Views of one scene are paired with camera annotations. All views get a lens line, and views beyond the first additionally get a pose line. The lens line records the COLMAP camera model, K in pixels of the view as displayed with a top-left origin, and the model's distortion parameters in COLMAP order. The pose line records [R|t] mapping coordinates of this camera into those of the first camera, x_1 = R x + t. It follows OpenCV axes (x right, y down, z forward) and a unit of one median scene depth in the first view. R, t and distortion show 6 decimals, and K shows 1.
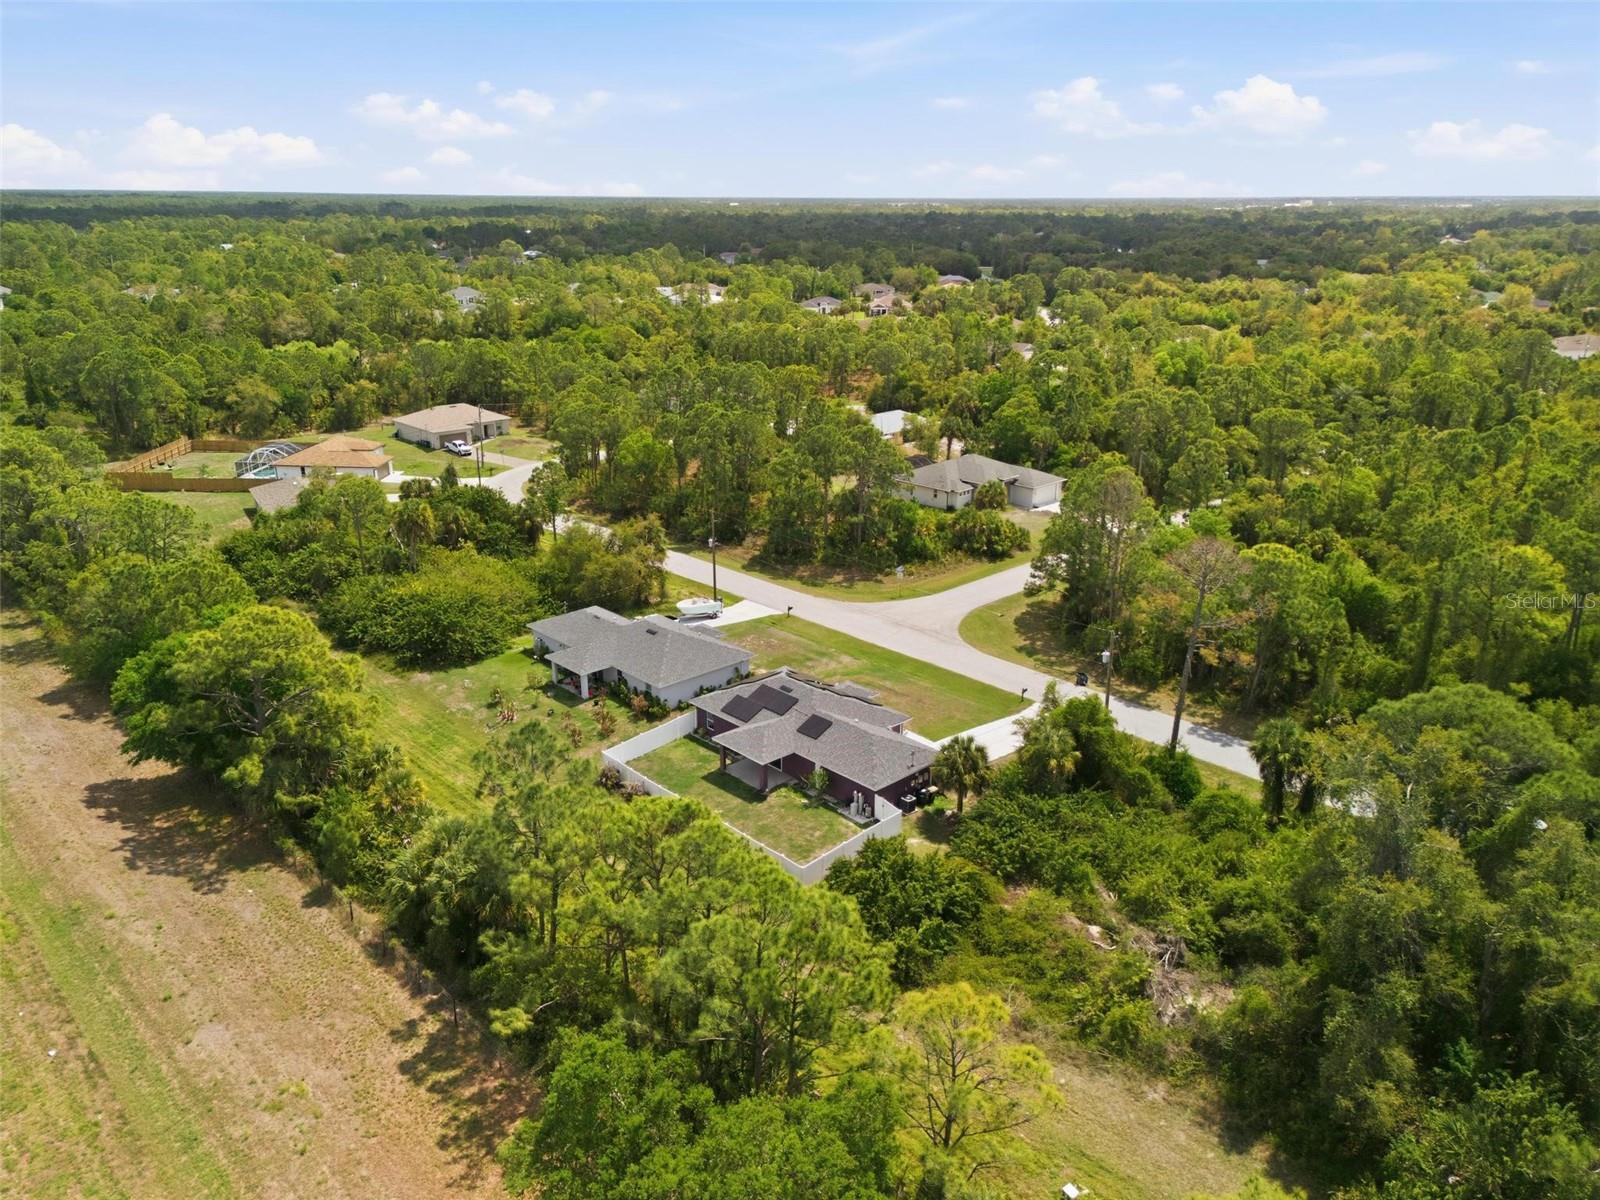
lens RADIAL K [[1198.3, 0, 800.0], [0, 1198.3, 600.0], [0, 0, 1]] dist [0.111723, -0.000830]
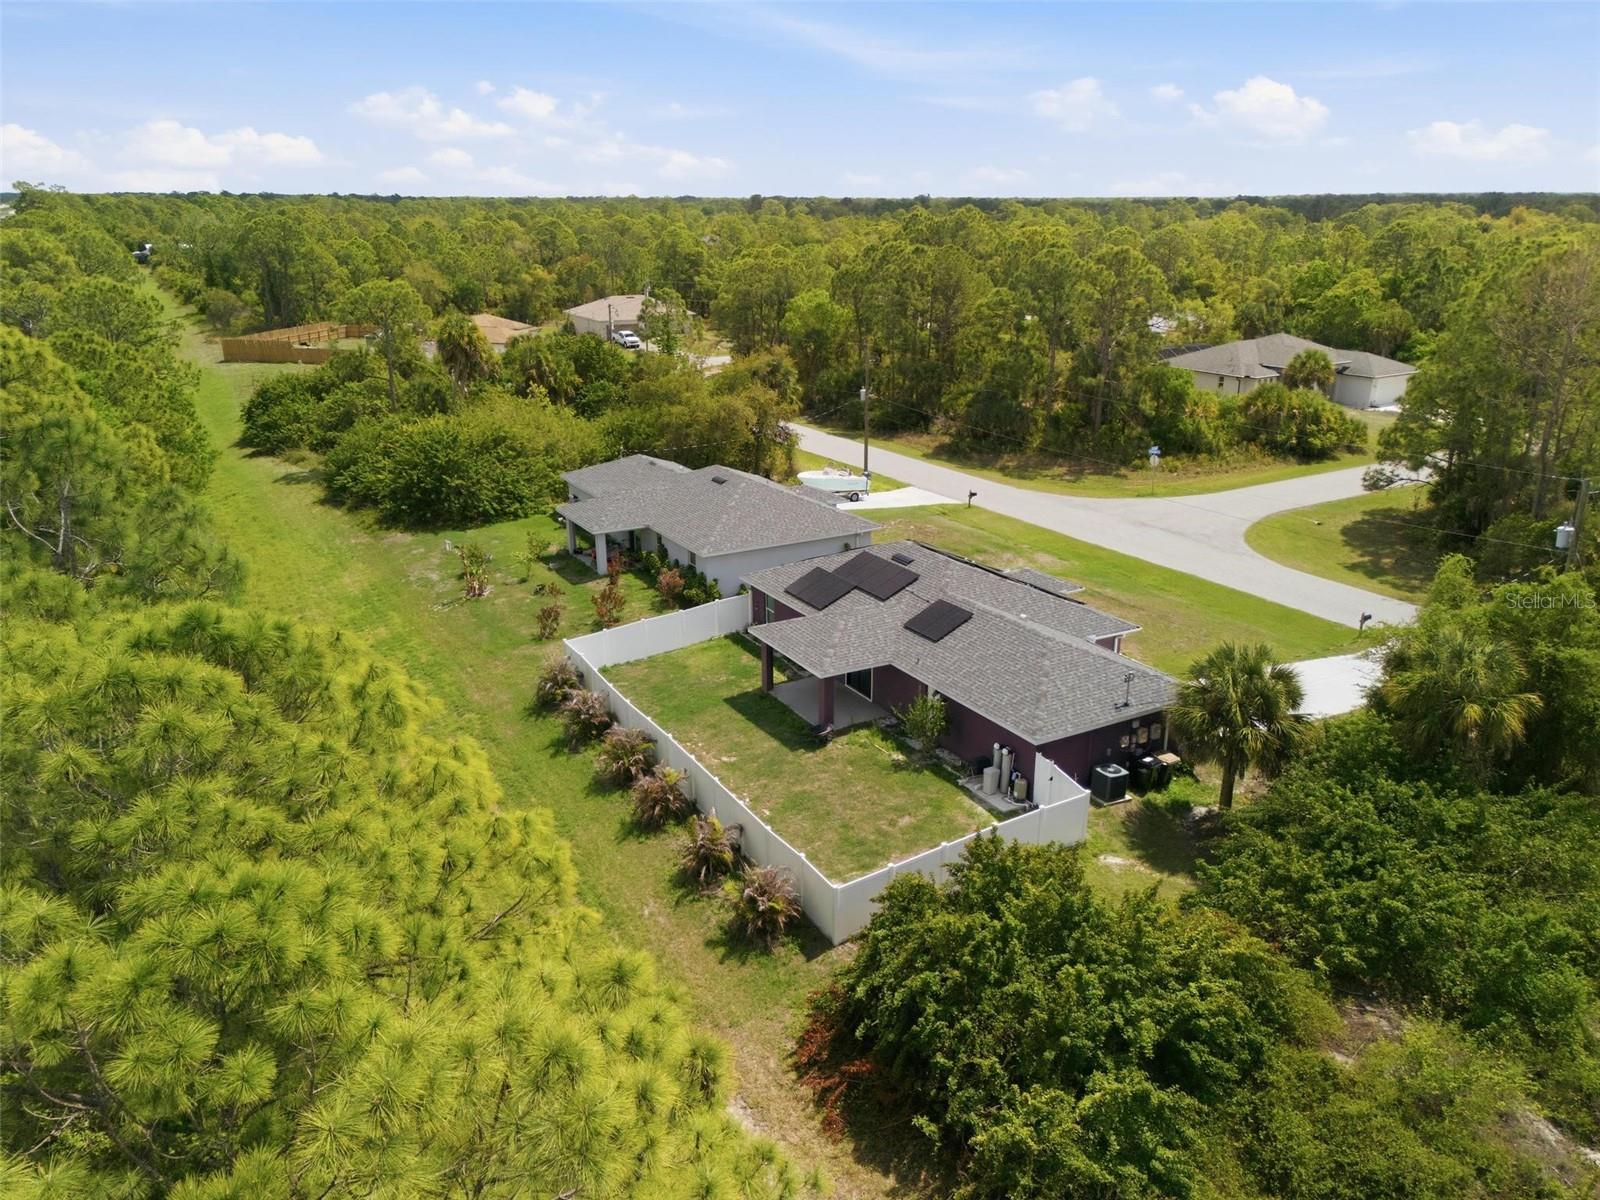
lens RADIAL K [[1198.8, 0, 778.7], [0, 1198.8, 605.2], [0, 0, 1]] dist [0.067094, -0.089881]
pose [[0.970628, 0.068055, -0.230759, 0.066390], [-0.067268, 0.997671, 0.011285, 0.100872], [0.230989, 0.004569, 0.972946, 0.495674]]
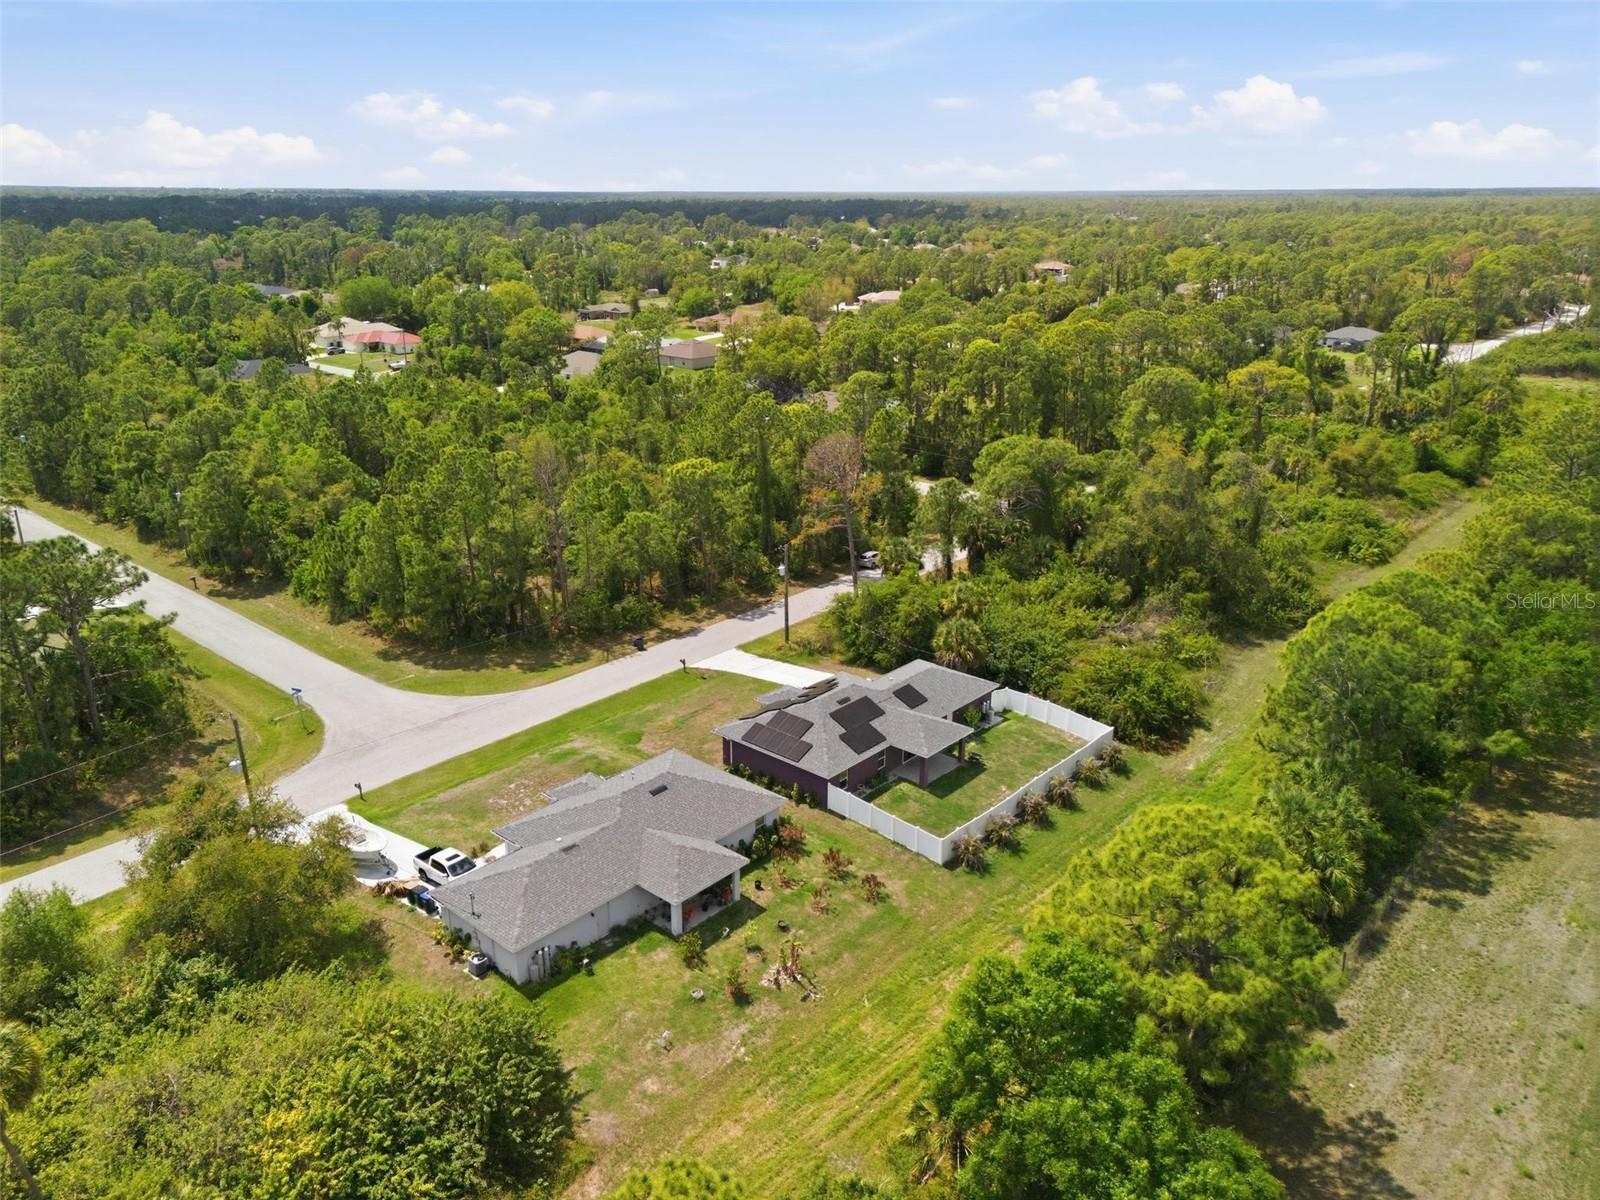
lens RADIAL K [[1137.6, 0, 798.0], [0, 1137.6, 562.2], [0, 0, 1]] dist [0.030126, -0.002158]
pose [[-0.075271, -0.305037, 0.949361, -0.875386], [0.322882, 0.893314, 0.312628, -0.331321], [-0.943441, 0.330064, 0.031250, 1.056069]]
